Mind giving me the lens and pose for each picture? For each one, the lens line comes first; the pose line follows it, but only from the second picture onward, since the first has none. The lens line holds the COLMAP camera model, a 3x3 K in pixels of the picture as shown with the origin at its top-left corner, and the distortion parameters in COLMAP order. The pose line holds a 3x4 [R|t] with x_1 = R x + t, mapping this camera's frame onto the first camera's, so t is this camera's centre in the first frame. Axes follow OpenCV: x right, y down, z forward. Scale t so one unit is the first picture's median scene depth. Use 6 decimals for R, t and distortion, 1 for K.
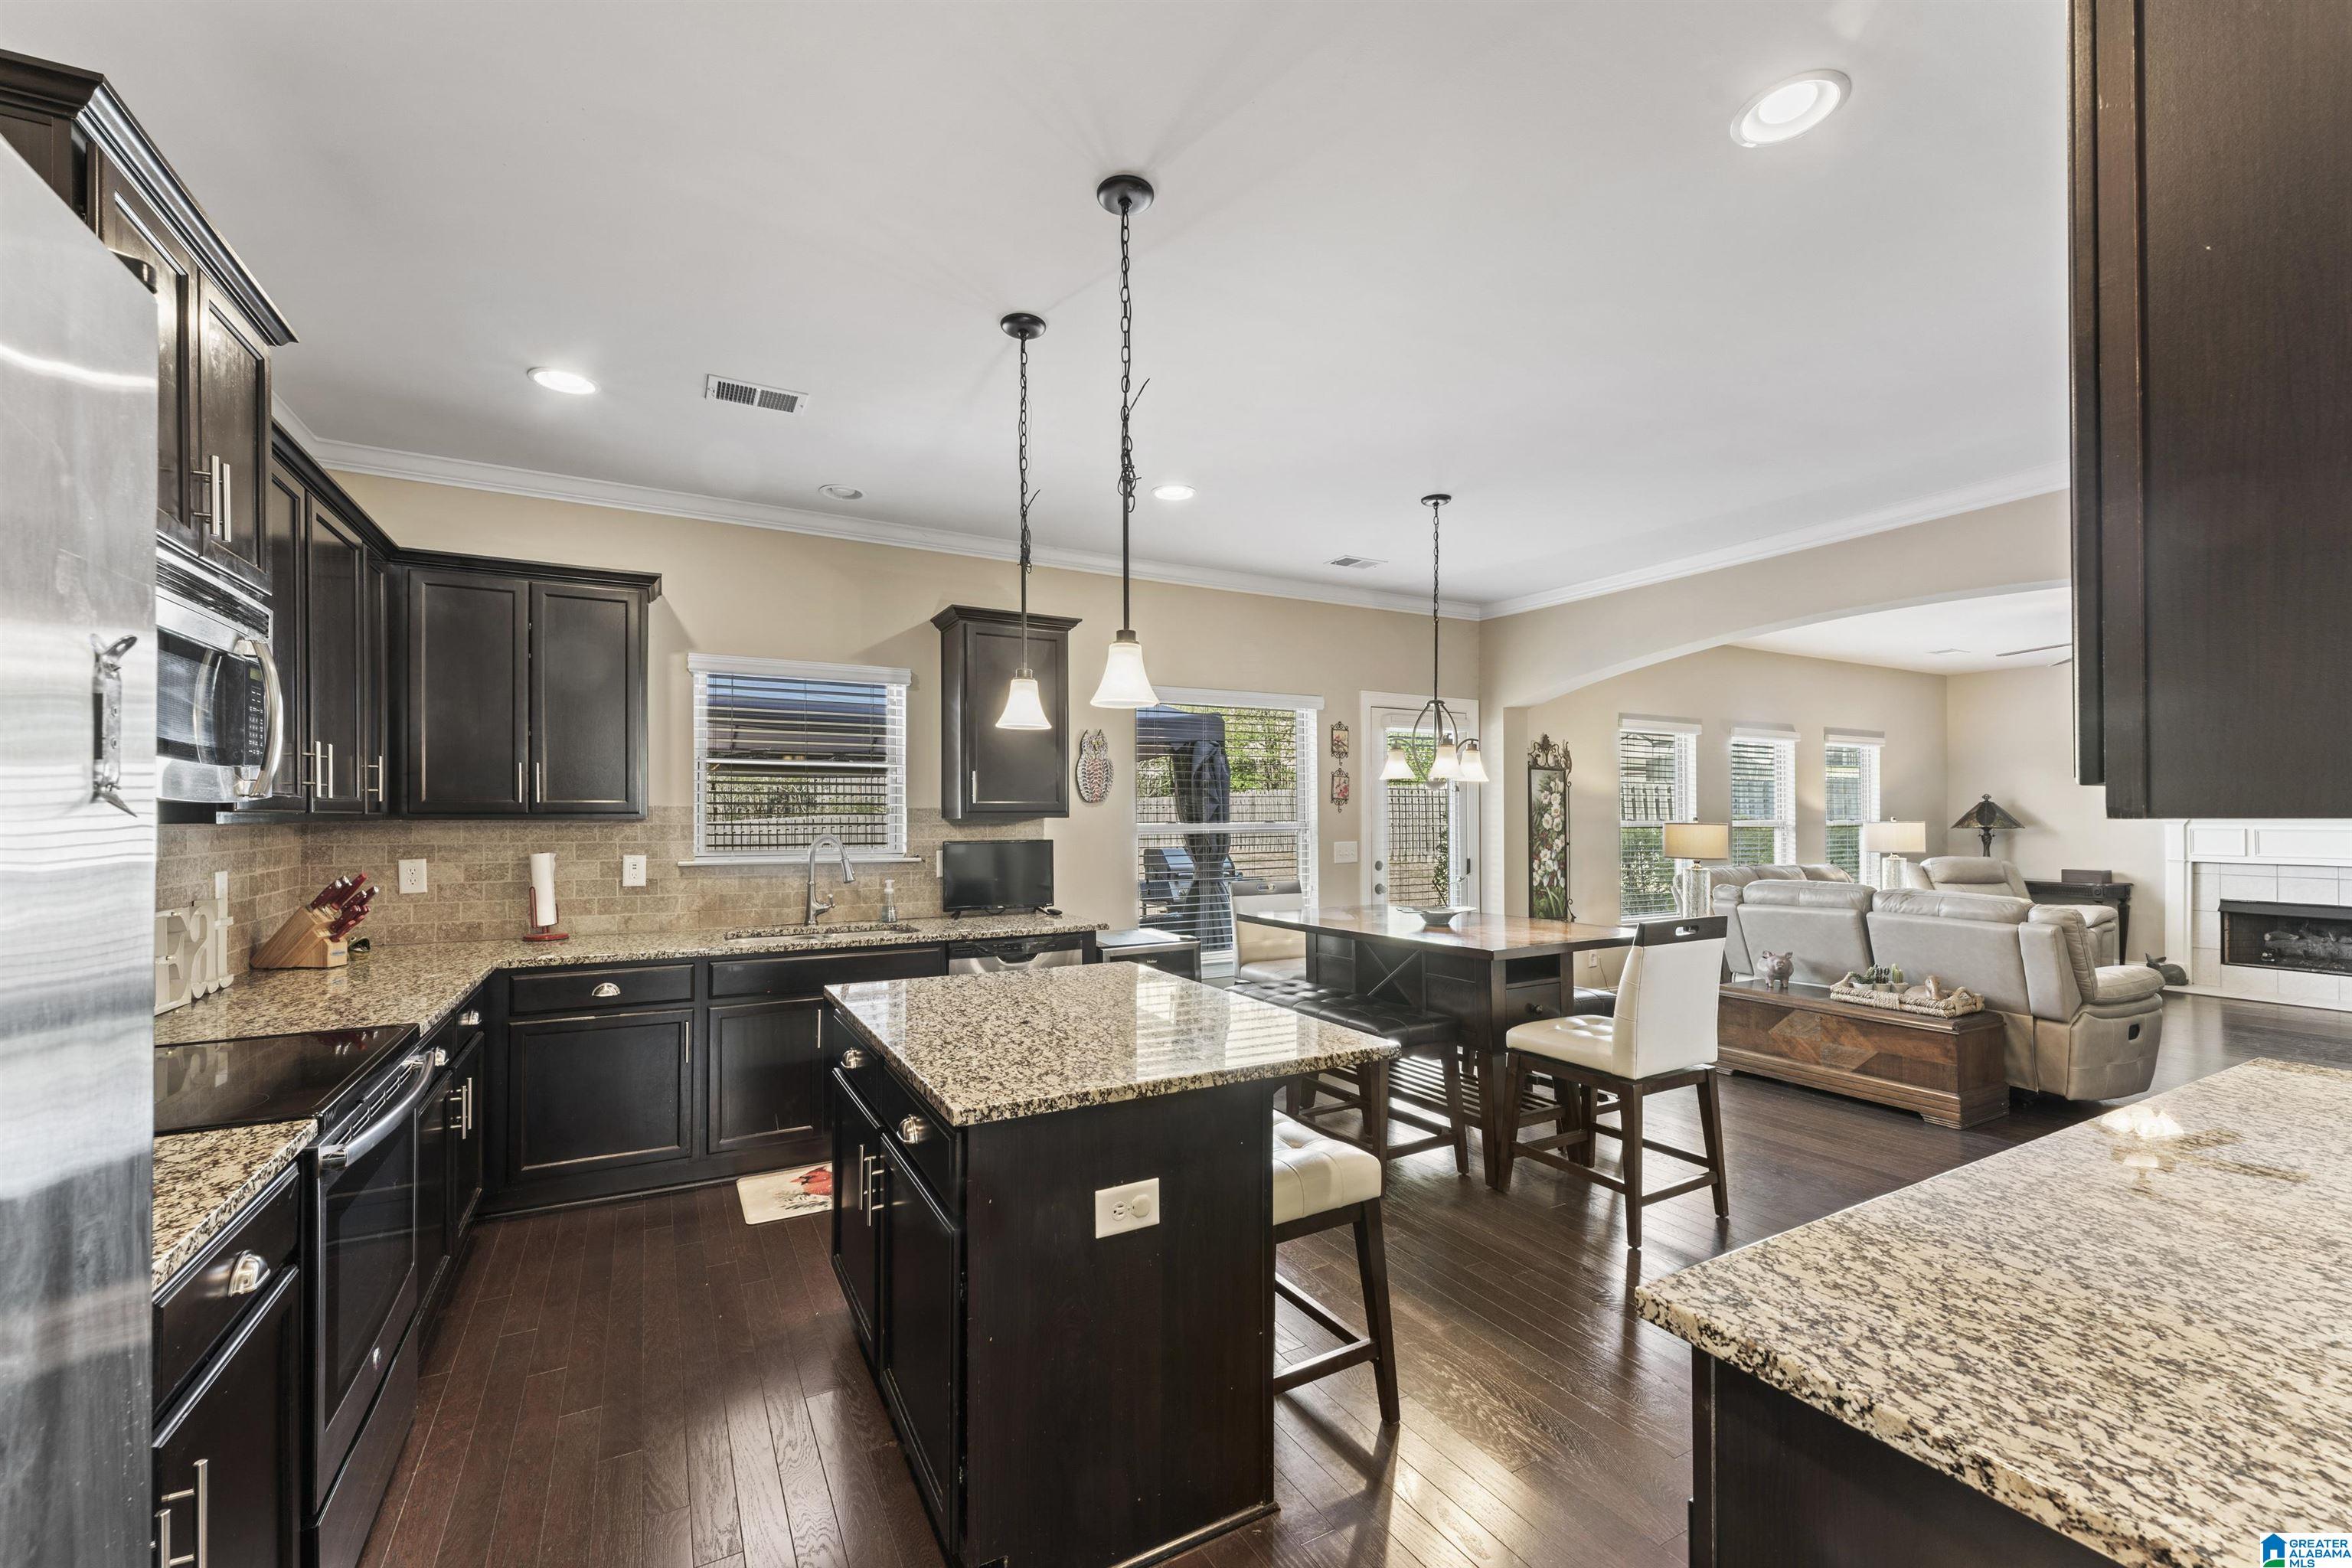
lens RADIAL K [[941.0, 0, 1156.9], [0, 941.0, 809.8], [0, 0, 1]] dist [-0.000523, 0.000075]
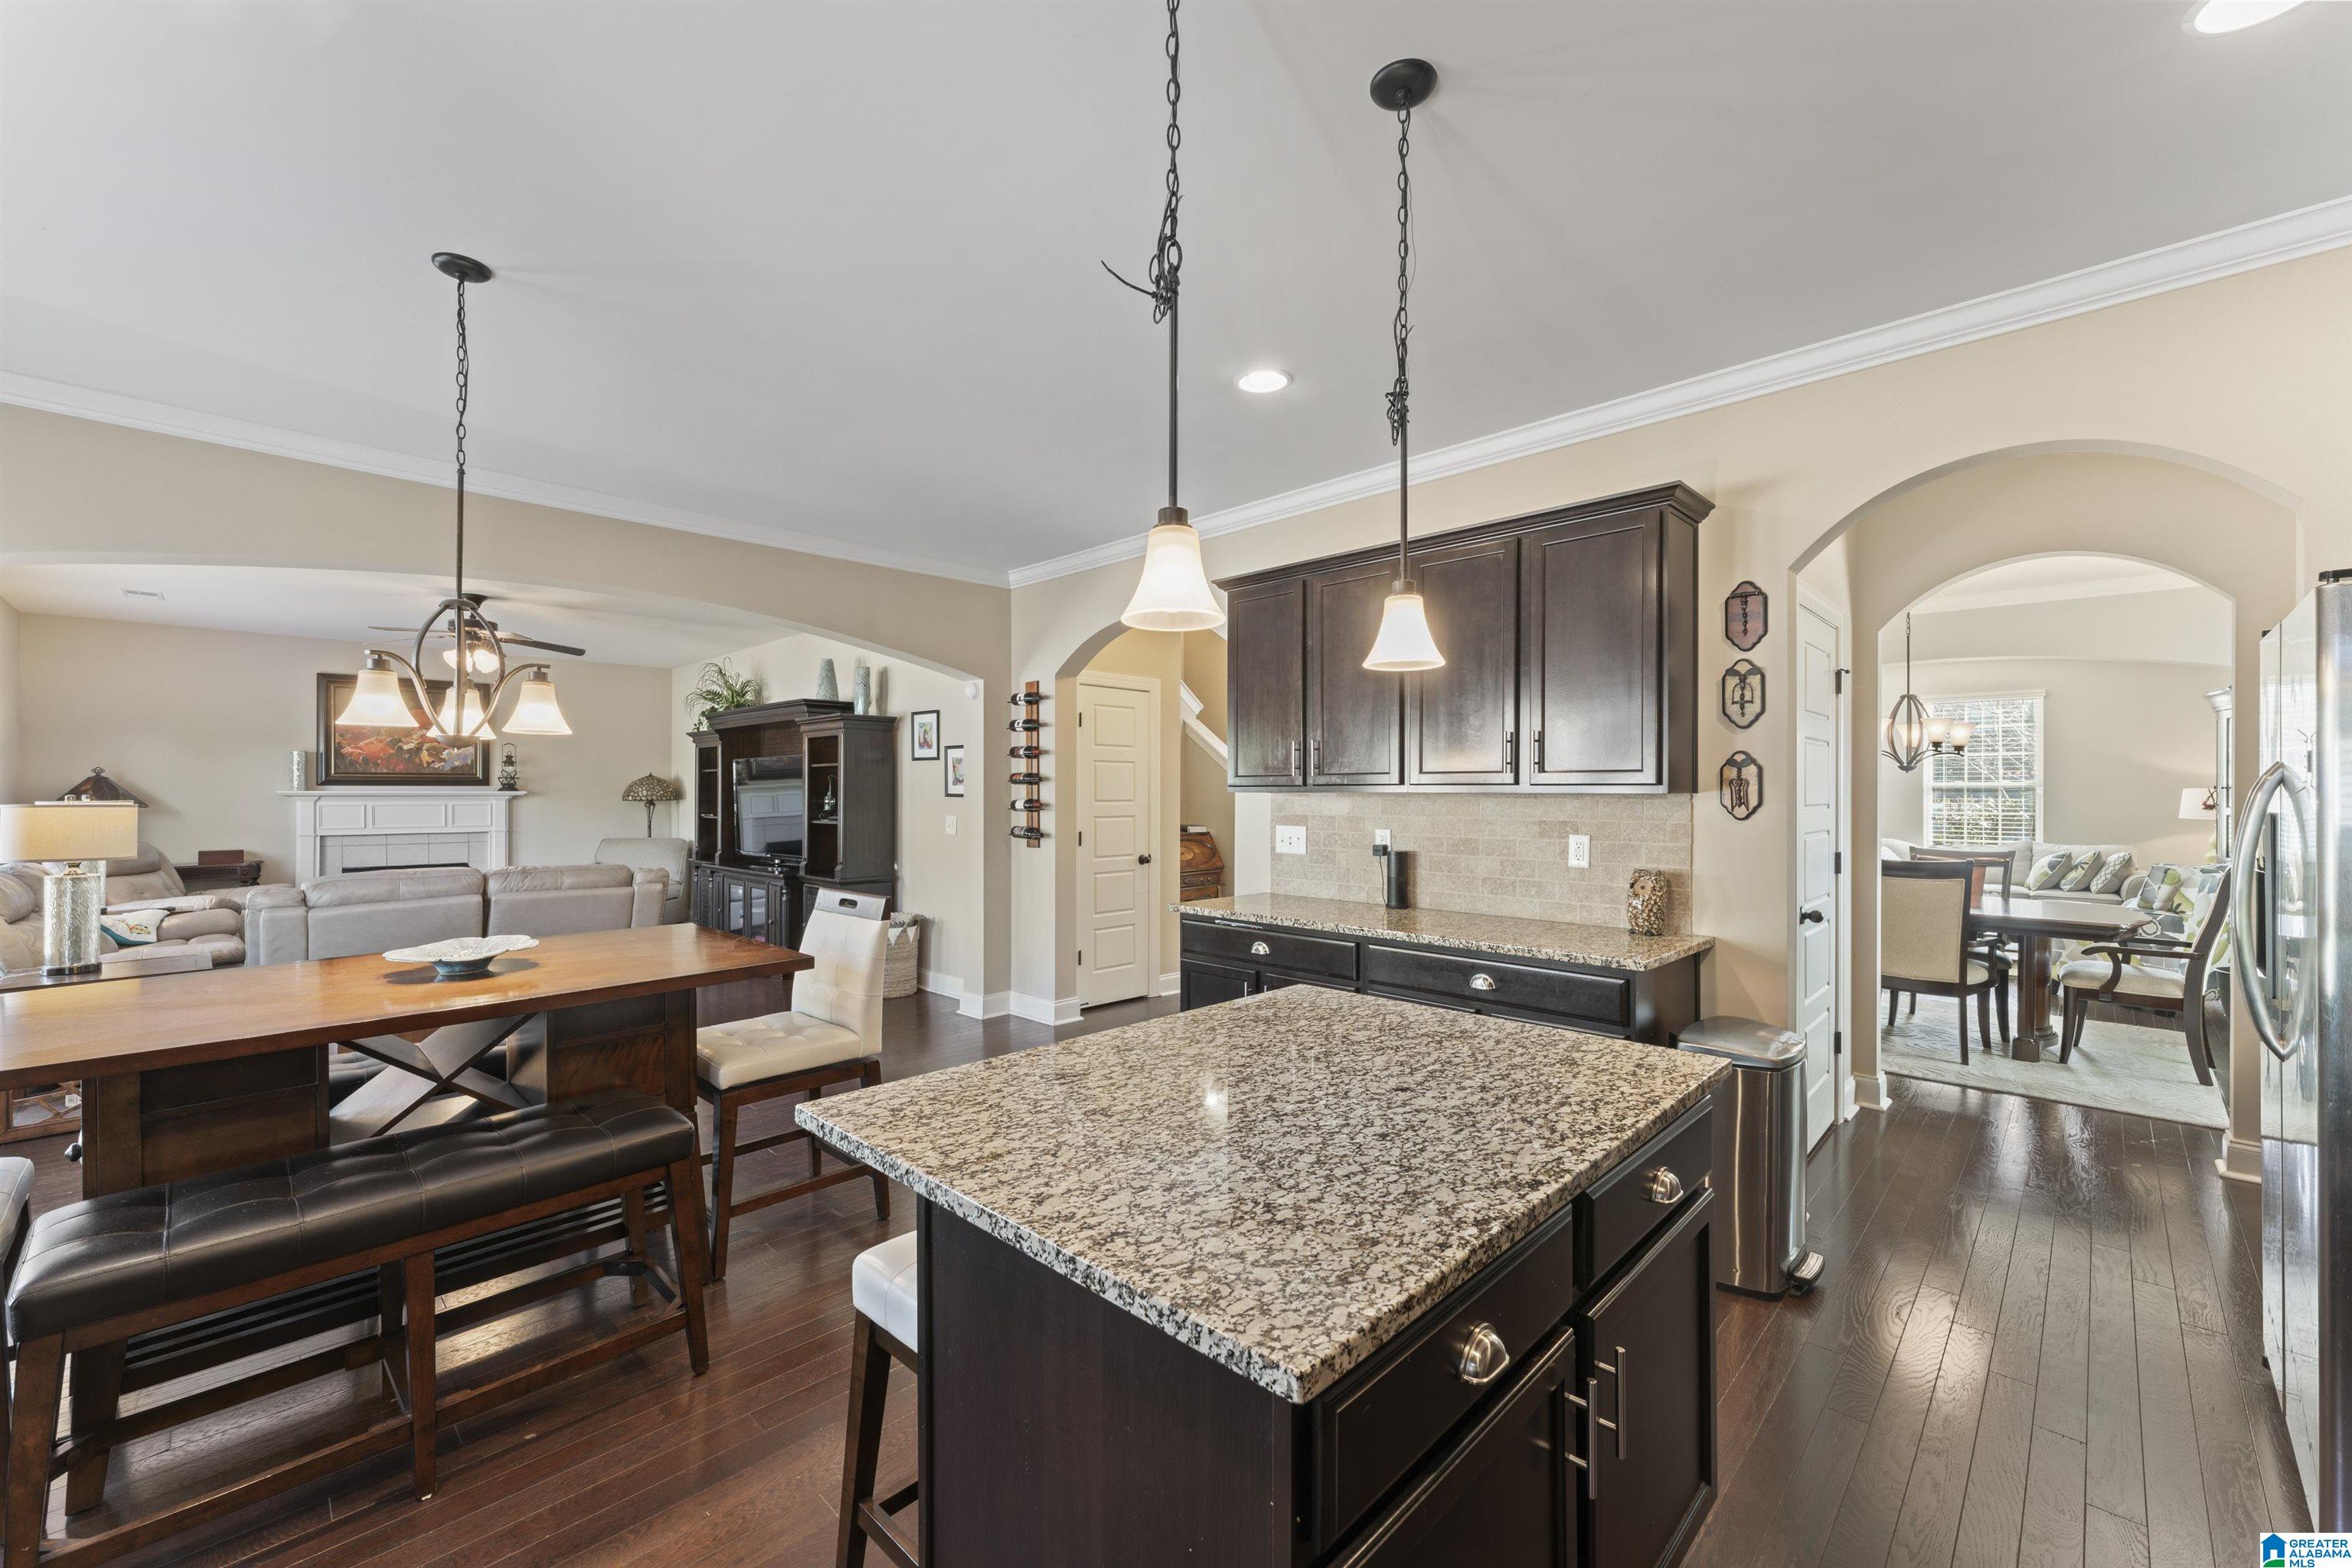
lens RADIAL K [[941.0, 0, 1176.6], [0, 941.0, 786.5], [0, 0, 1]] dist [-0.000523, 0.000075]
pose [[-0.296385, 0.007054, 0.955042, -0.397131], [-0.006235, 0.999937, -0.009321, 0.005178], [-0.955048, -0.008717, -0.296323, 0.718472]]
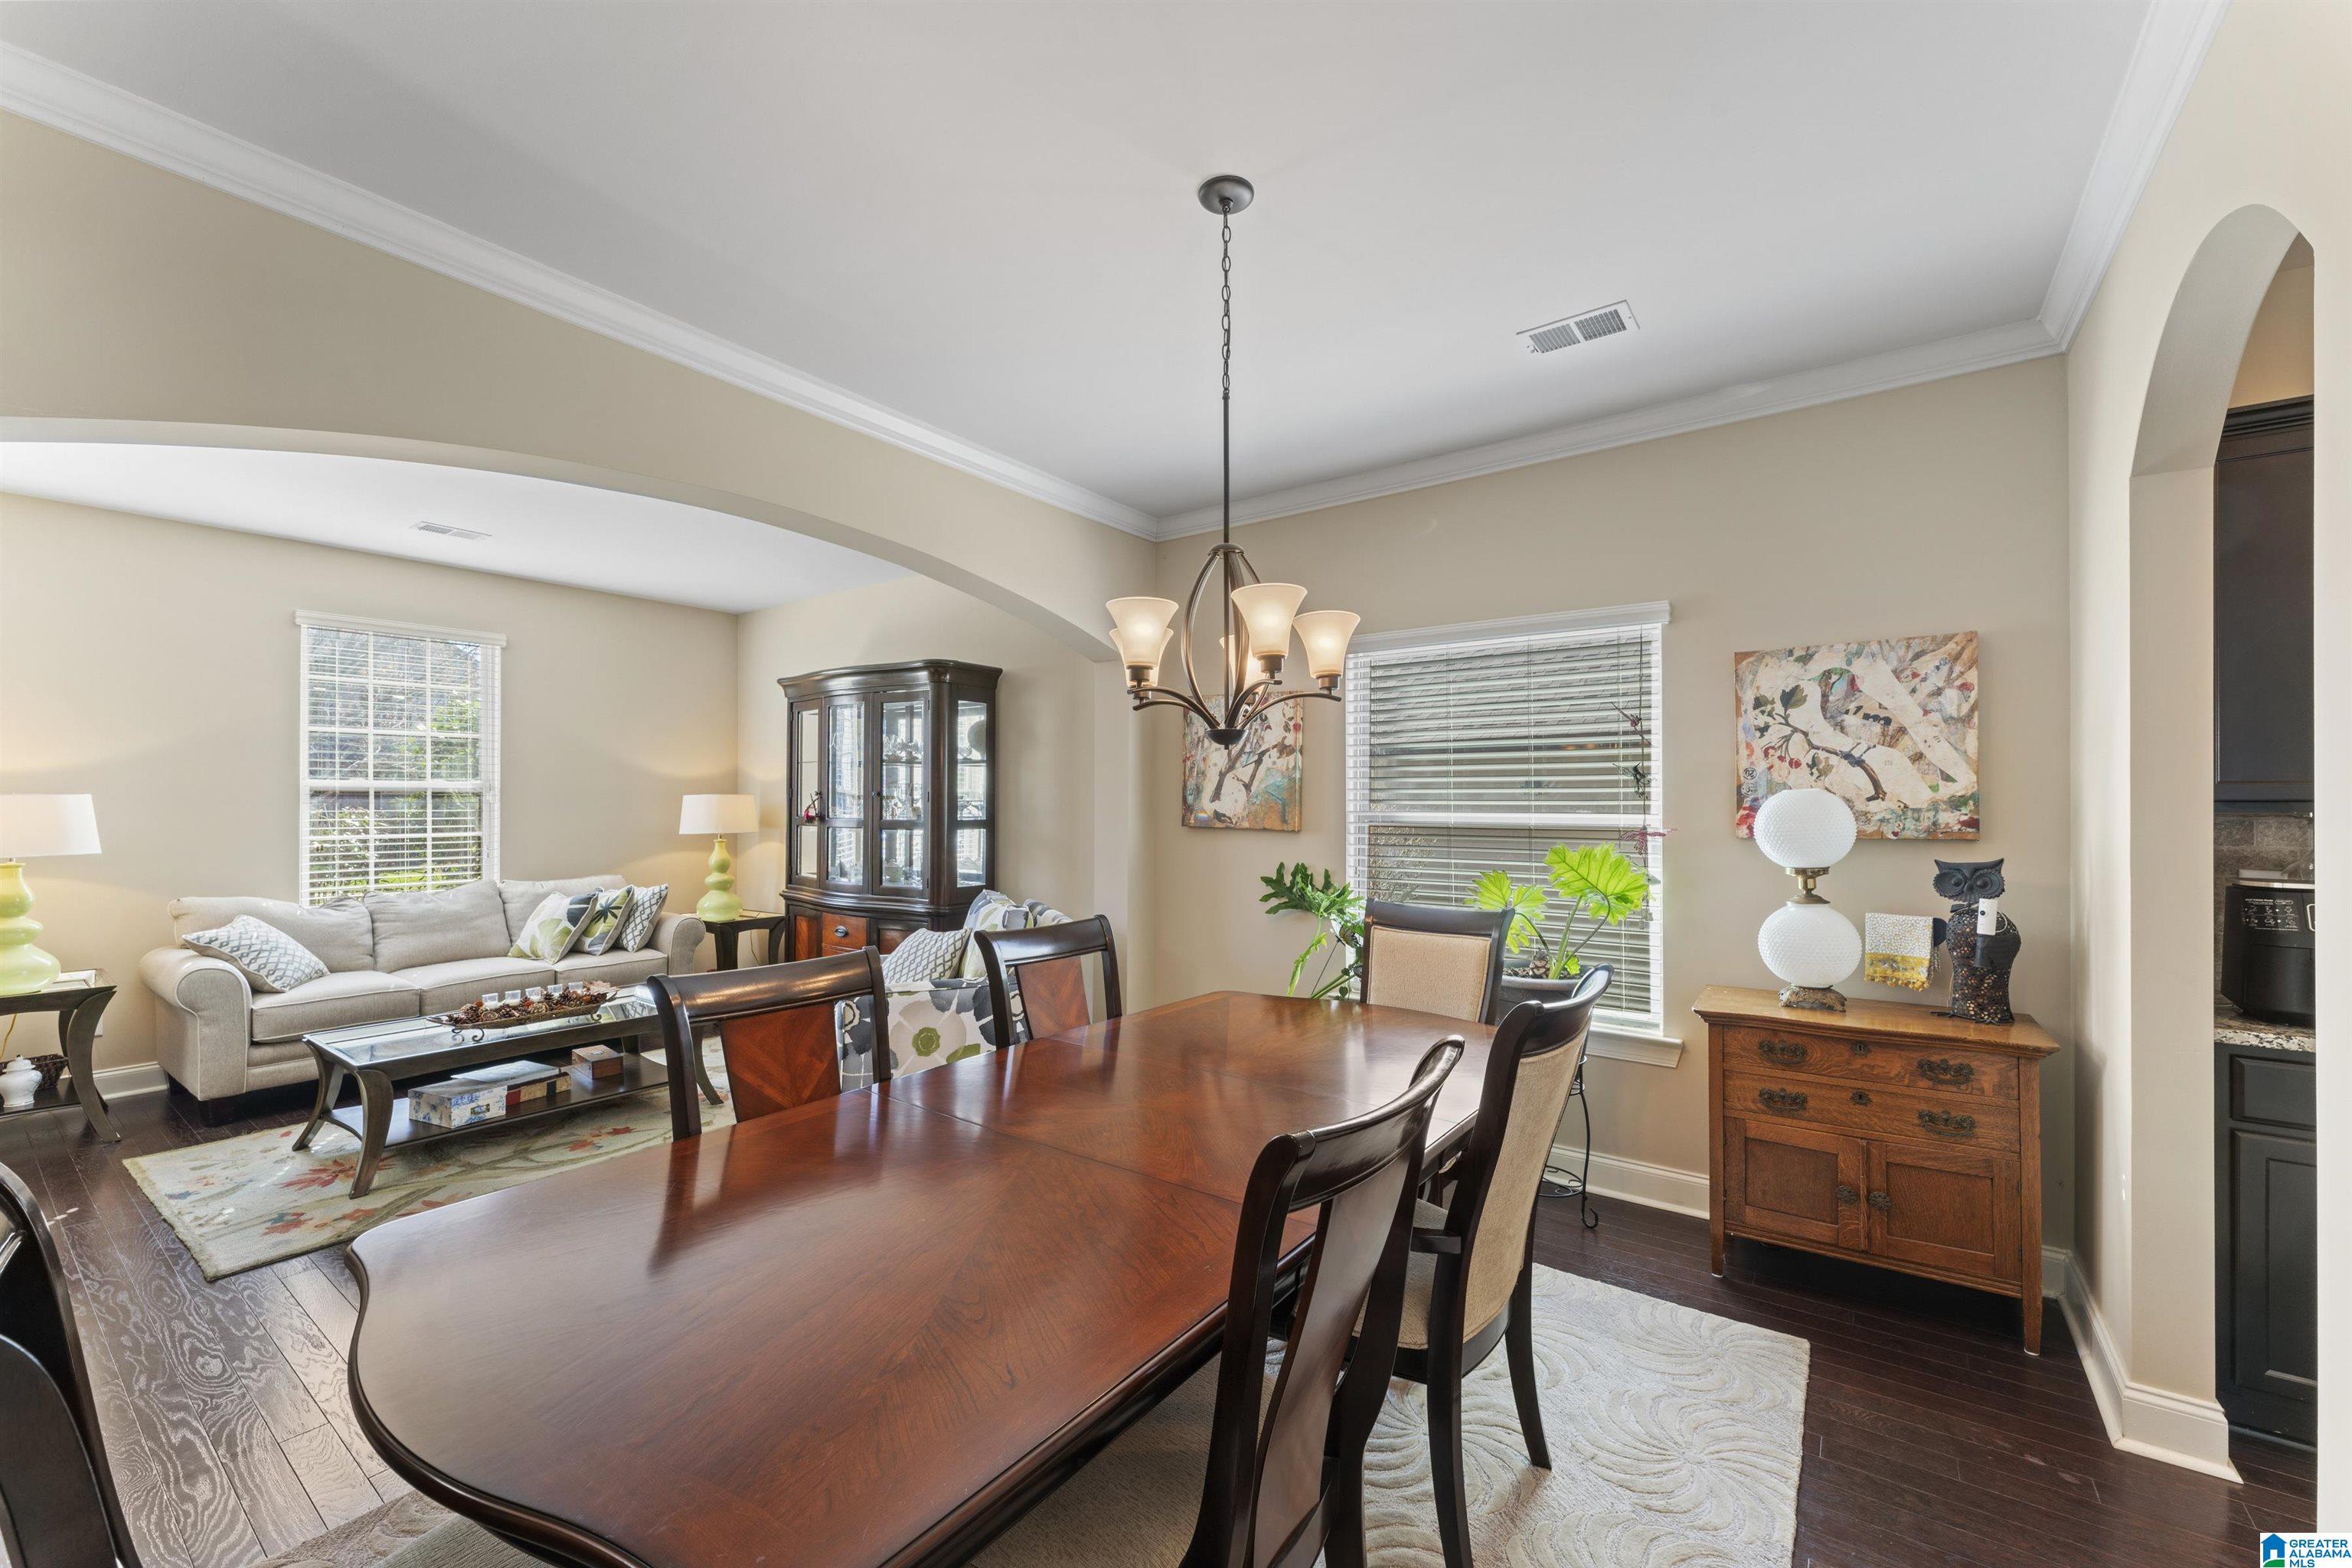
lens RADIAL K [[941.0, 0, 1172.5], [0, 941.0, 804.2], [0, 0, 1]] dist [-0.000523, 0.000075]
pose [[-0.904750, 0.000000, -0.425942, 0.792527], [0.001169, 0.999996, -0.002484, -0.001899], [0.425940, -0.002745, -0.904747, -0.198075]]
